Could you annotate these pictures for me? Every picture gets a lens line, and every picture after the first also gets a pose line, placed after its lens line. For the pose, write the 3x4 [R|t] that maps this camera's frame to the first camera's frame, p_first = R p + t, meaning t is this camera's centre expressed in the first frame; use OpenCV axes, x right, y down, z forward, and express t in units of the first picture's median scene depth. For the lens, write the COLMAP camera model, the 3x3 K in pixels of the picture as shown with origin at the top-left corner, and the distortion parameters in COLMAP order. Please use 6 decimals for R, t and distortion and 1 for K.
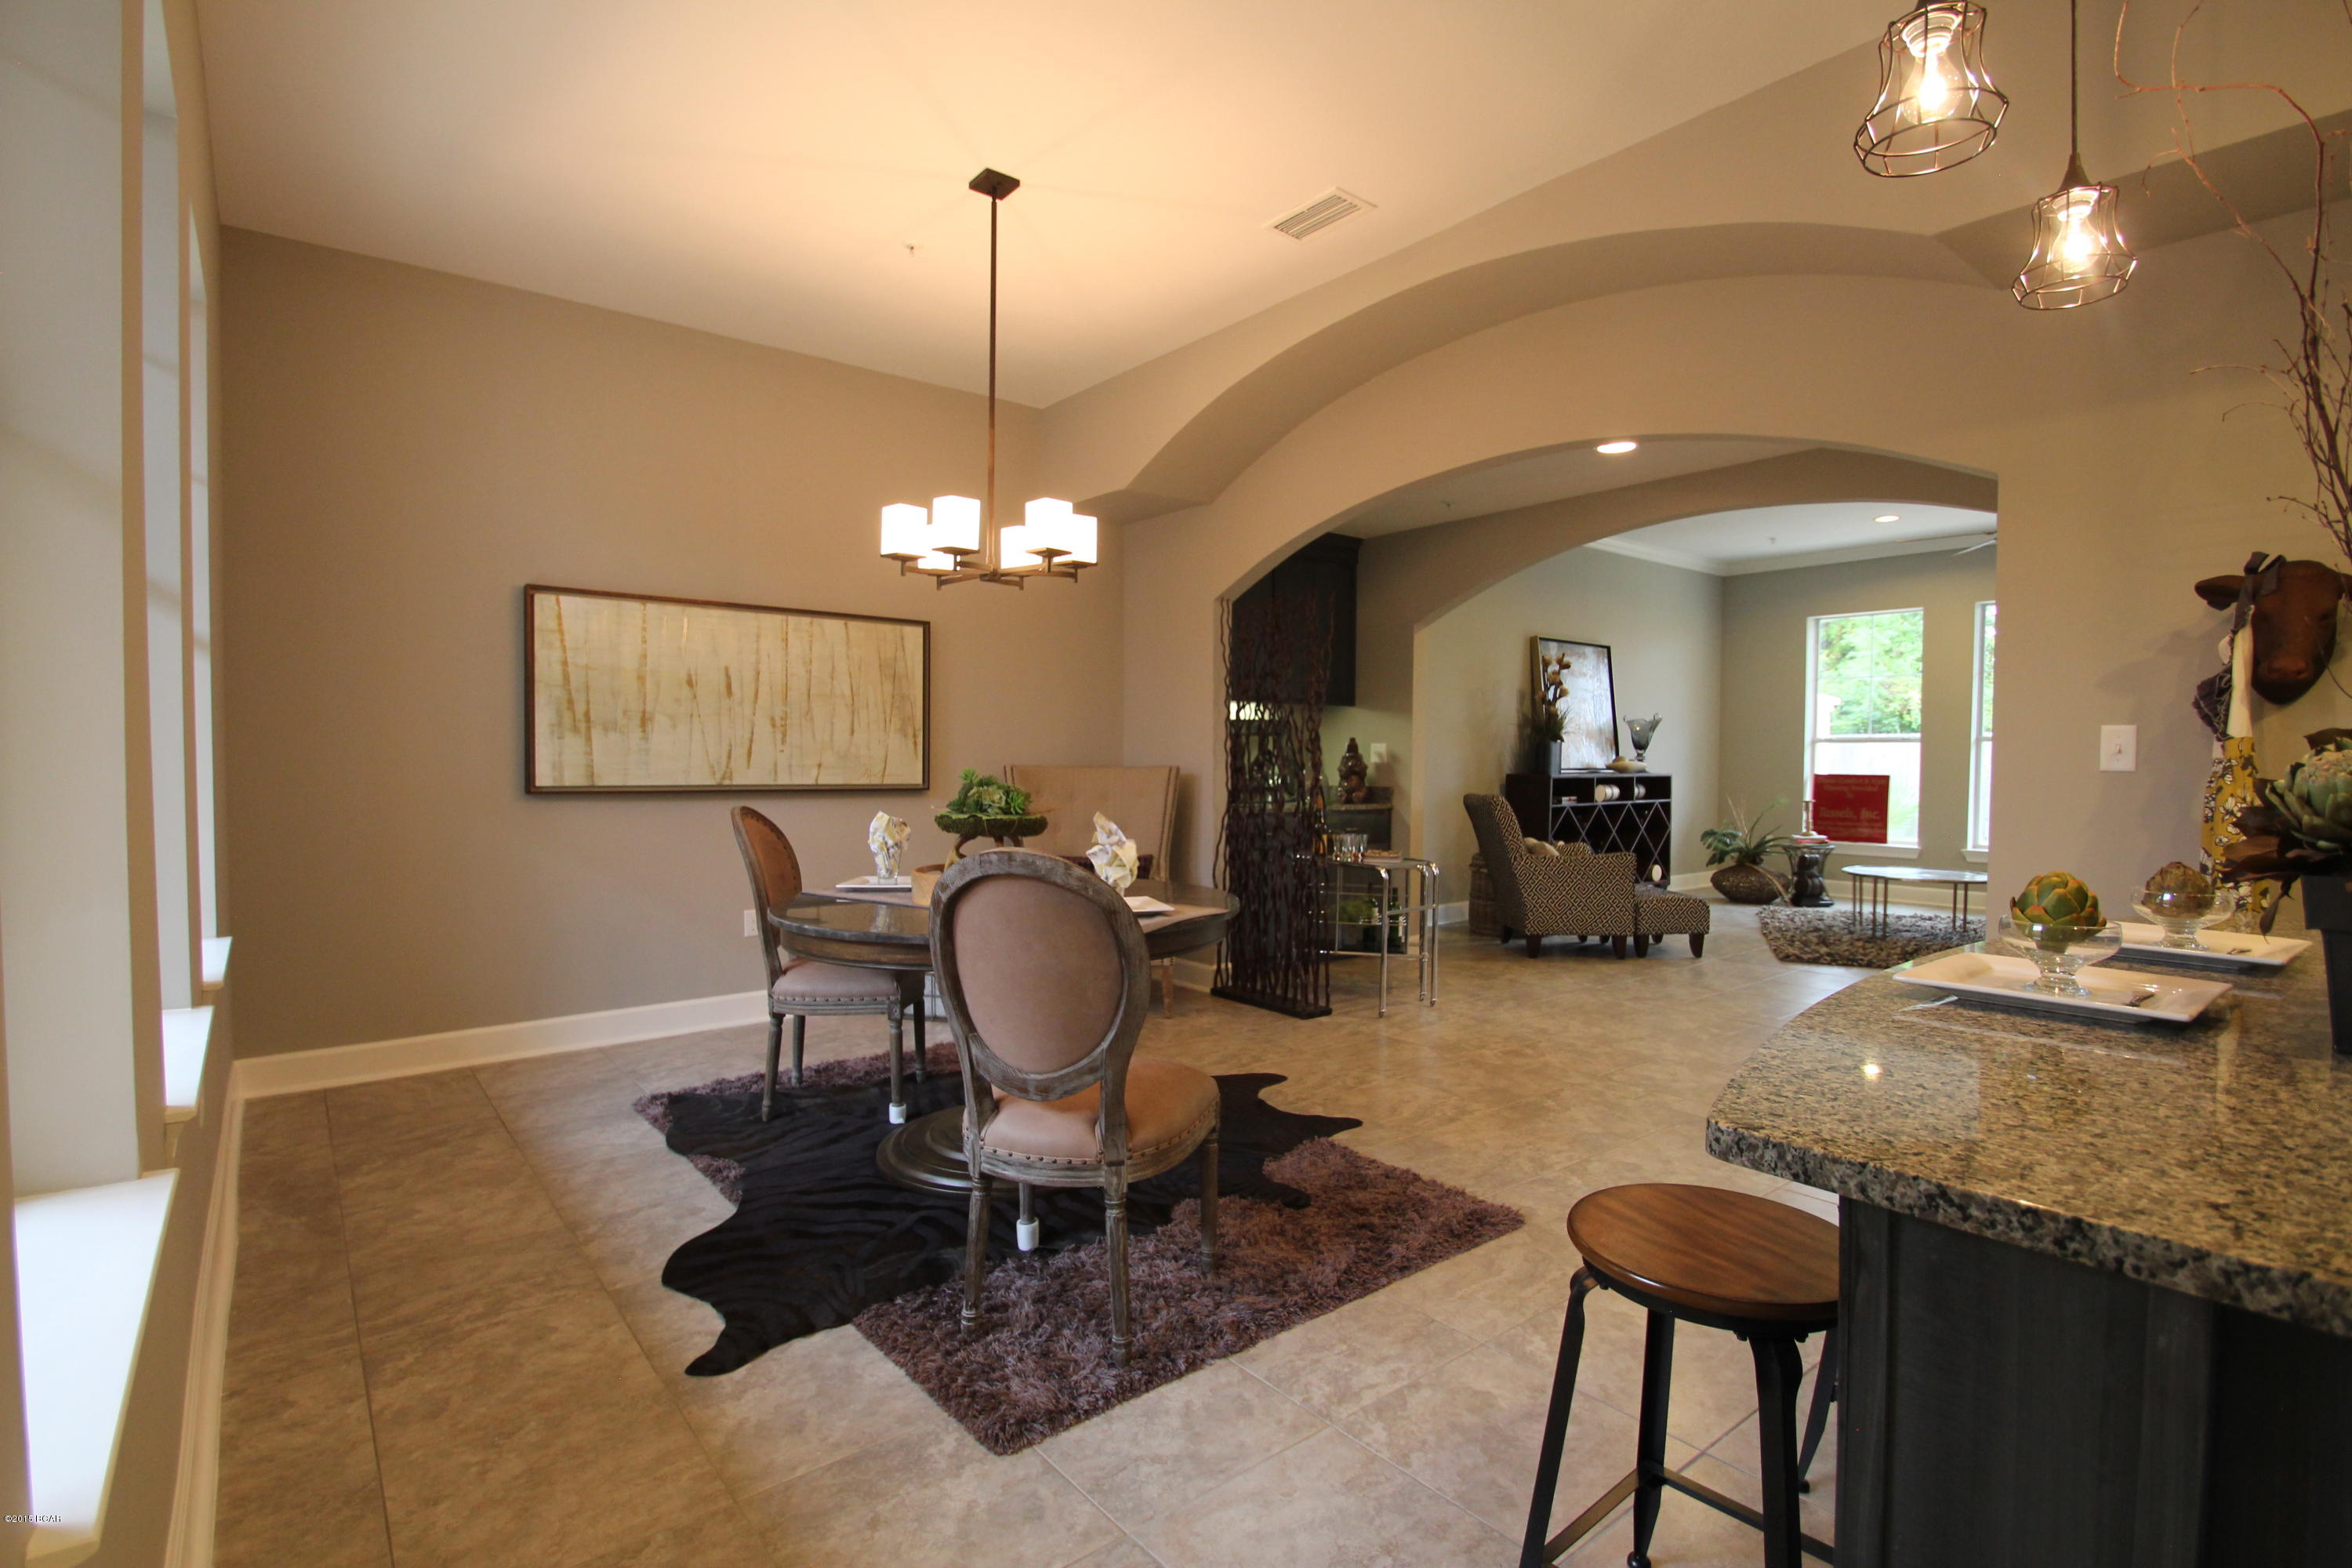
lens RADIAL K [[1119.4, 0, 1170.7], [0, 1119.4, 786.8], [0, 0, 1]] dist [-0.008976, -0.007345]
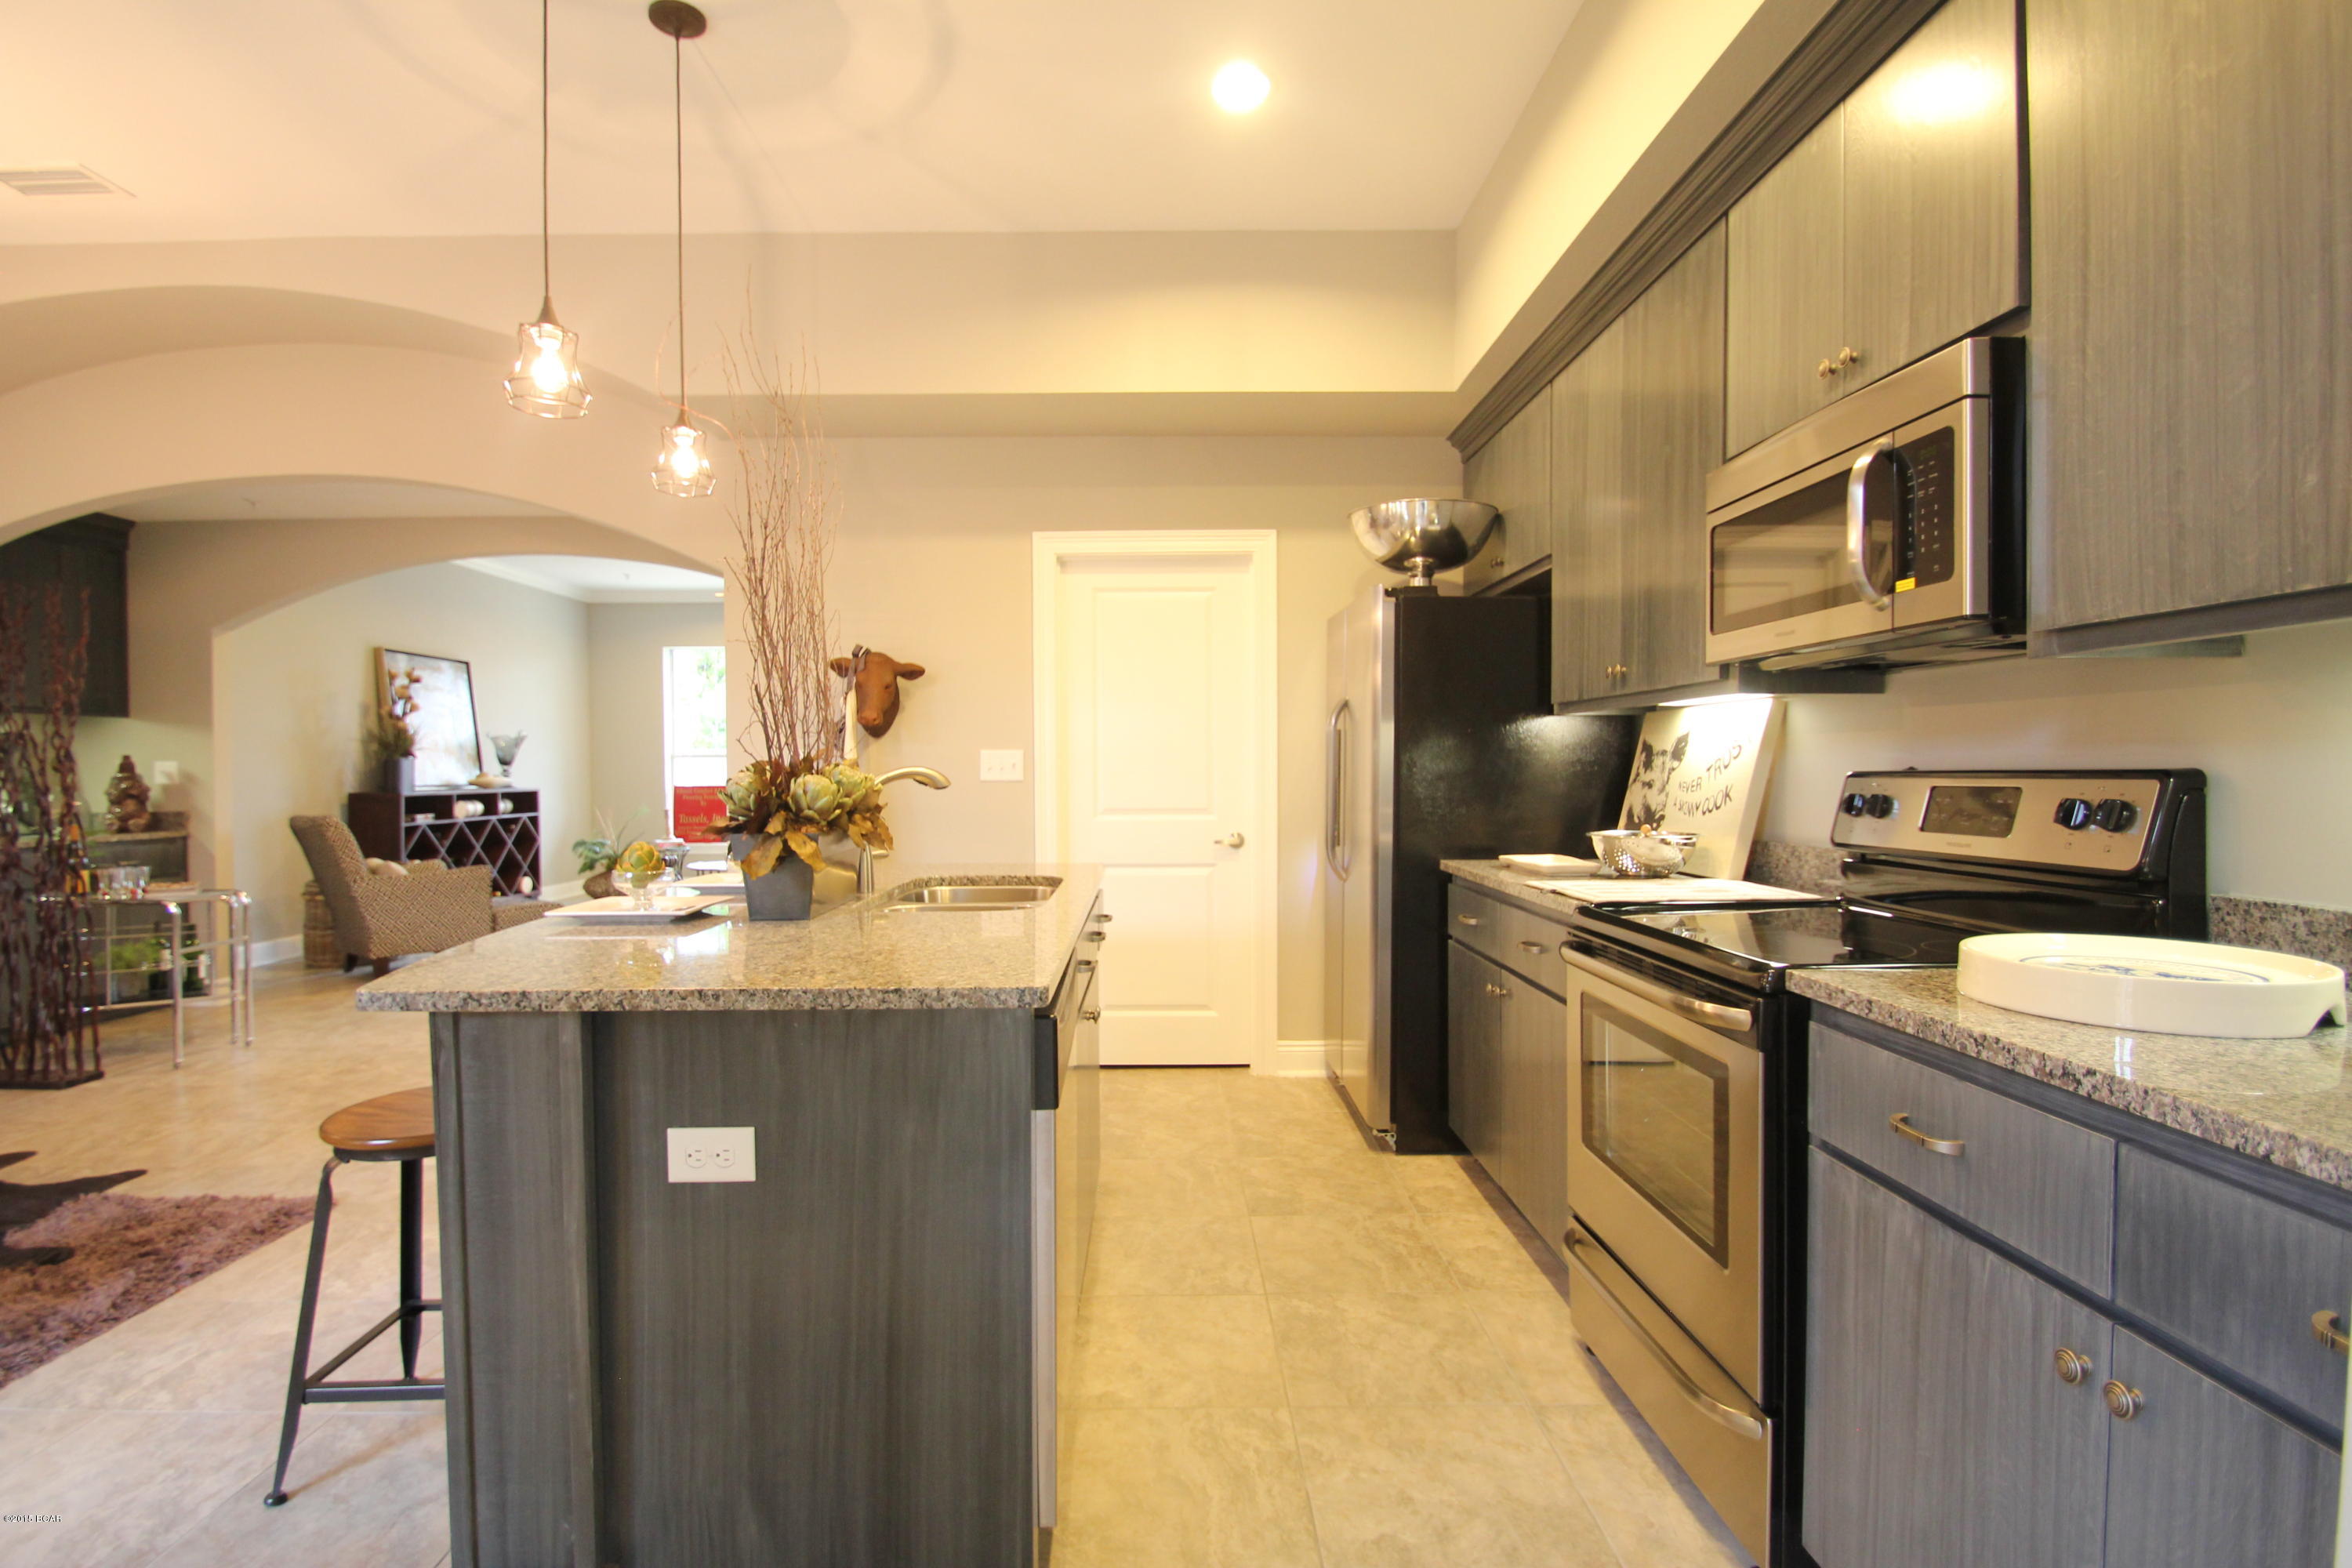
lens RADIAL K [[1119.4, 0, 1172.0], [0, 1119.4, 789.4], [0, 0, 1]] dist [-0.008976, -0.007345]
pose [[0.612988, -0.024331, 0.789718, -0.014912], [0.031577, 0.999482, 0.006284, 0.002136], [-0.789461, 0.021085, 0.613438, -0.162724]]
